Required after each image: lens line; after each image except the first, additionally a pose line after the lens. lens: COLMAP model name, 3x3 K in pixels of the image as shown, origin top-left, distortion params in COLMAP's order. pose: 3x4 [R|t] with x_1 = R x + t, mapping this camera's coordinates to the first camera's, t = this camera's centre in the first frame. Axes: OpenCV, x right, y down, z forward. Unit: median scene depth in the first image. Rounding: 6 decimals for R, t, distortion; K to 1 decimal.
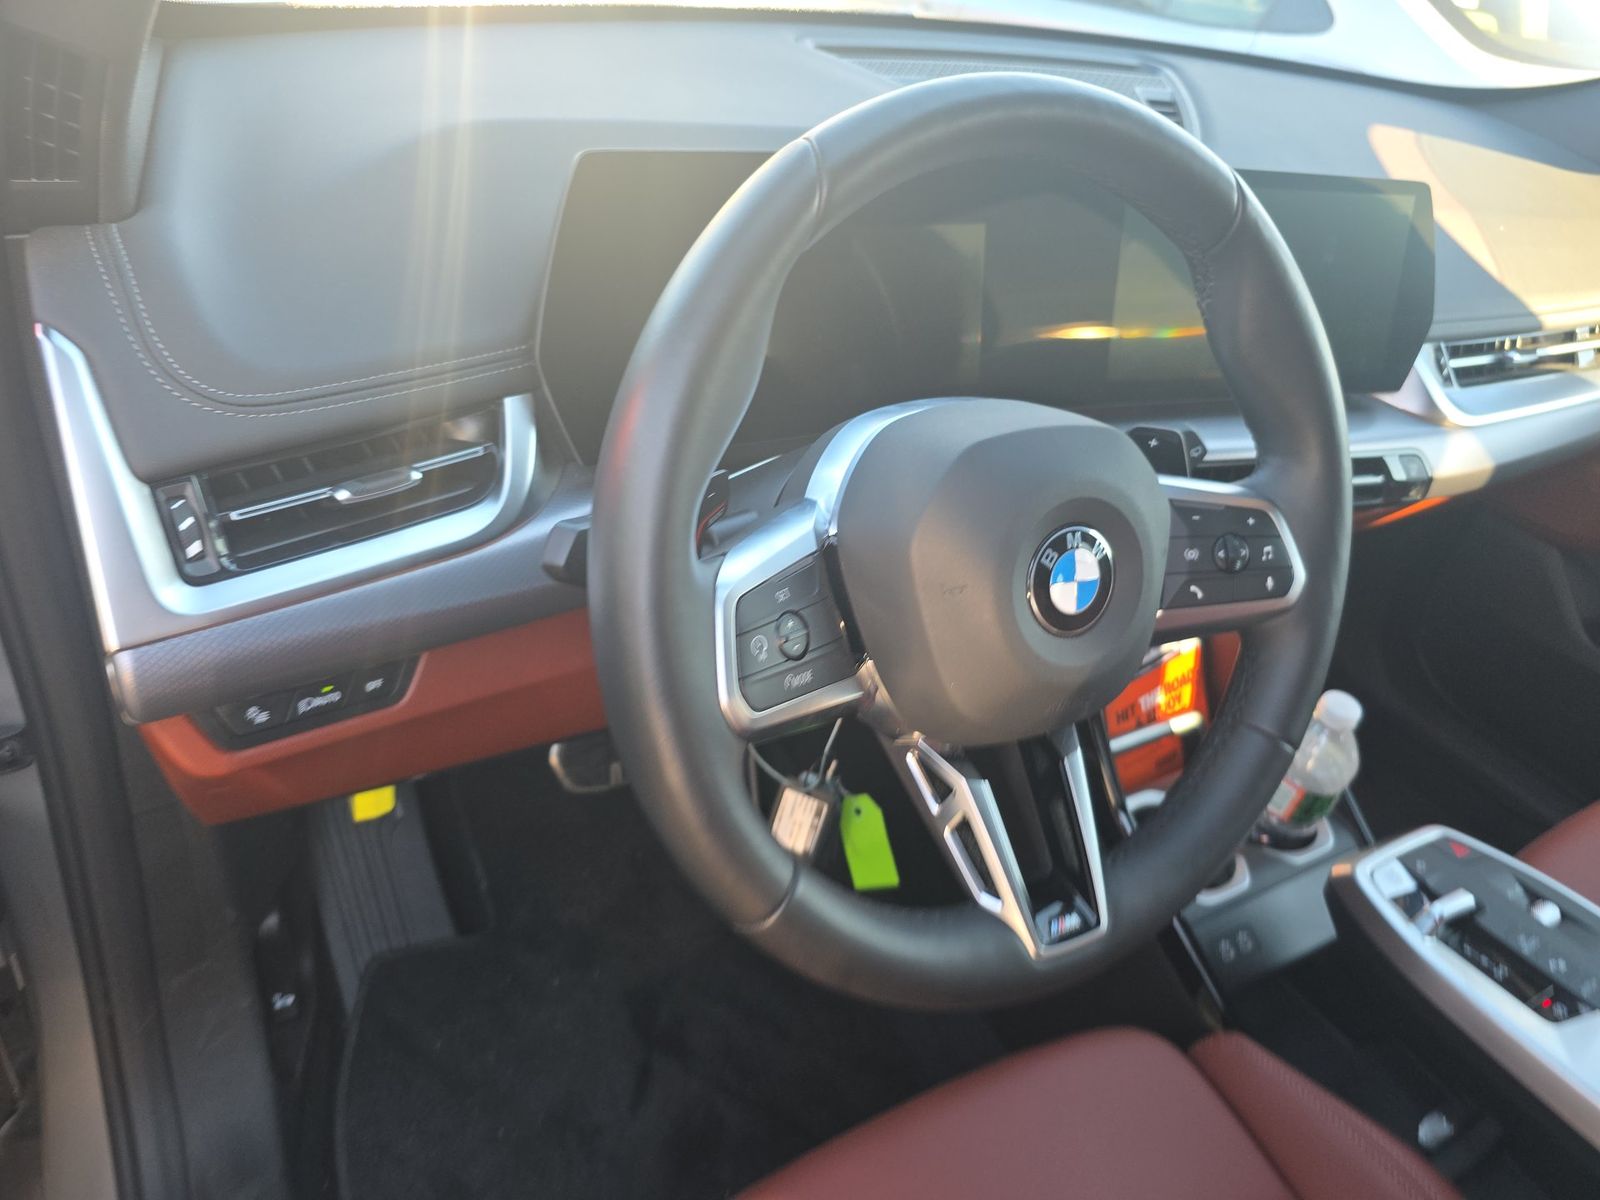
lens RADIAL K [[1136.8, 0, 800.0], [0, 1136.8, 600.0], [0, 0, 1]] dist [0.067648, -0.077440]
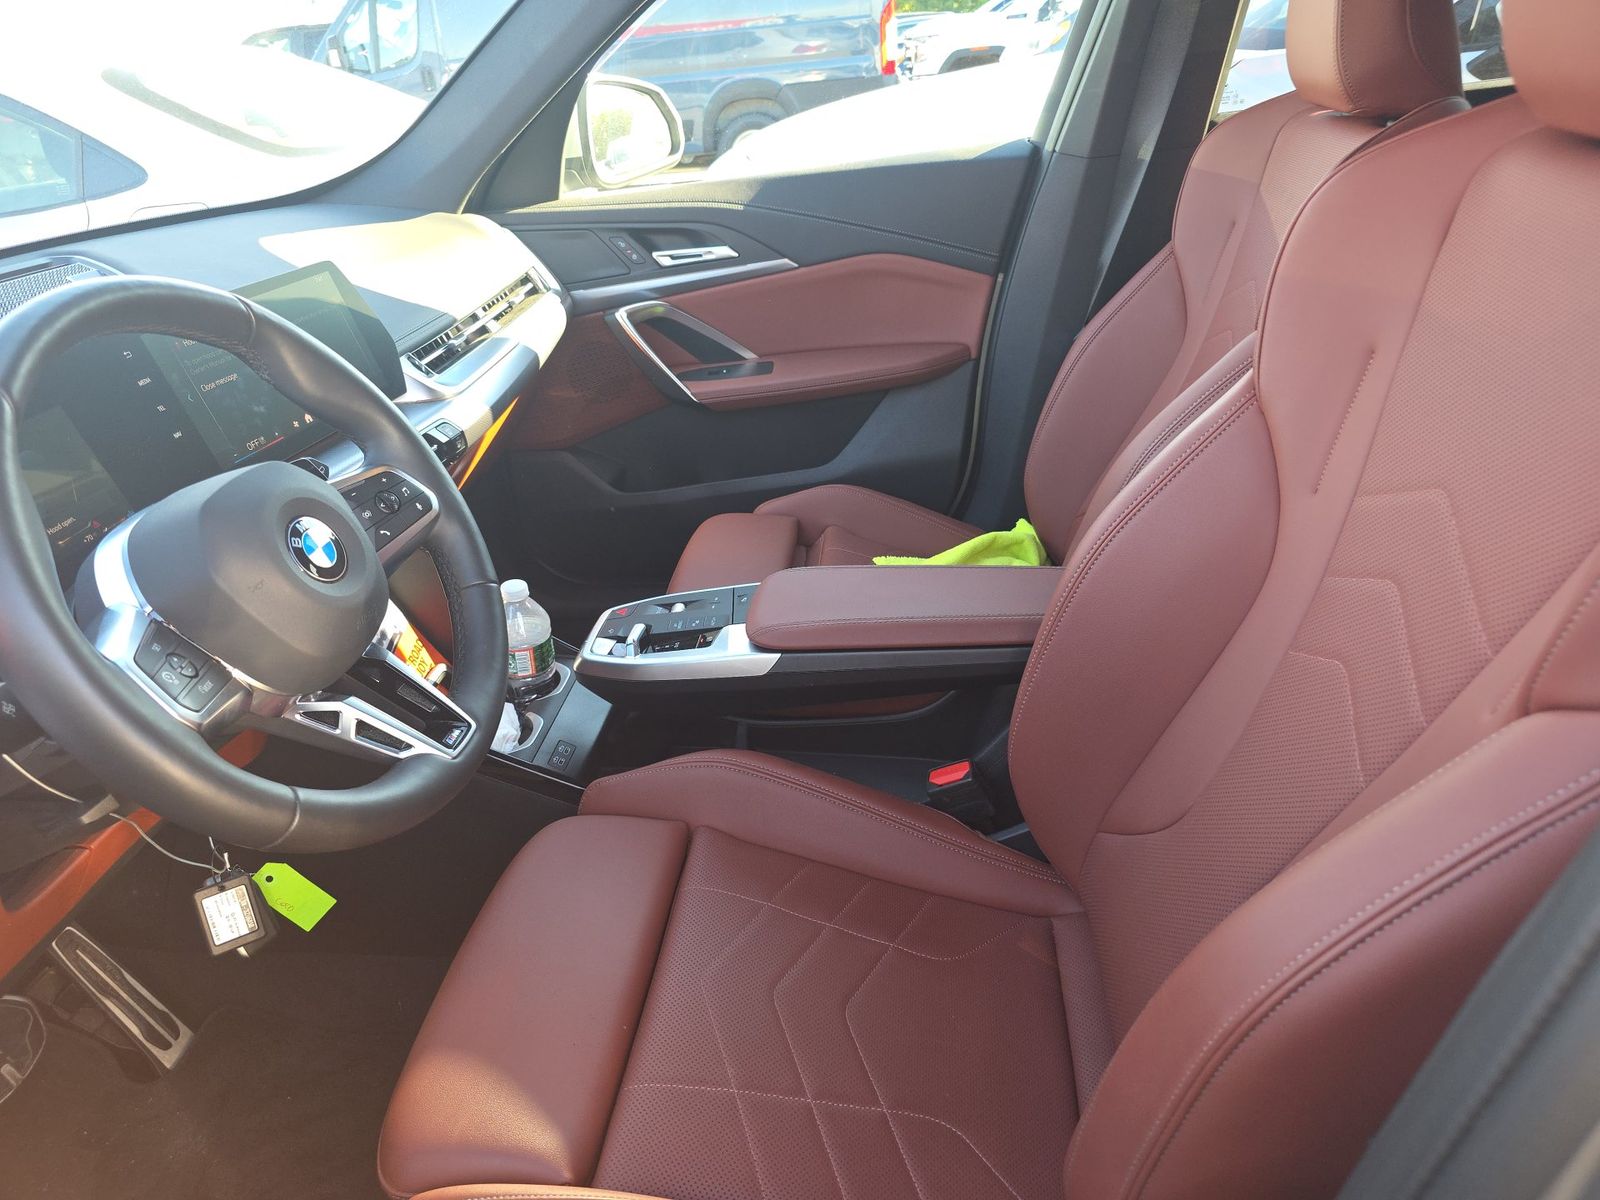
lens RADIAL K [[1136.8, 0, 800.0], [0, 1136.8, 600.0], [0, 0, 1]] dist [0.067648, -0.077440]
pose [[0.583574, -0.534775, 0.611111, -0.215140], [0.585754, 0.798423, 0.139329, 0.118864], [-0.562435, 0.276652, 0.779186, -0.332766]]
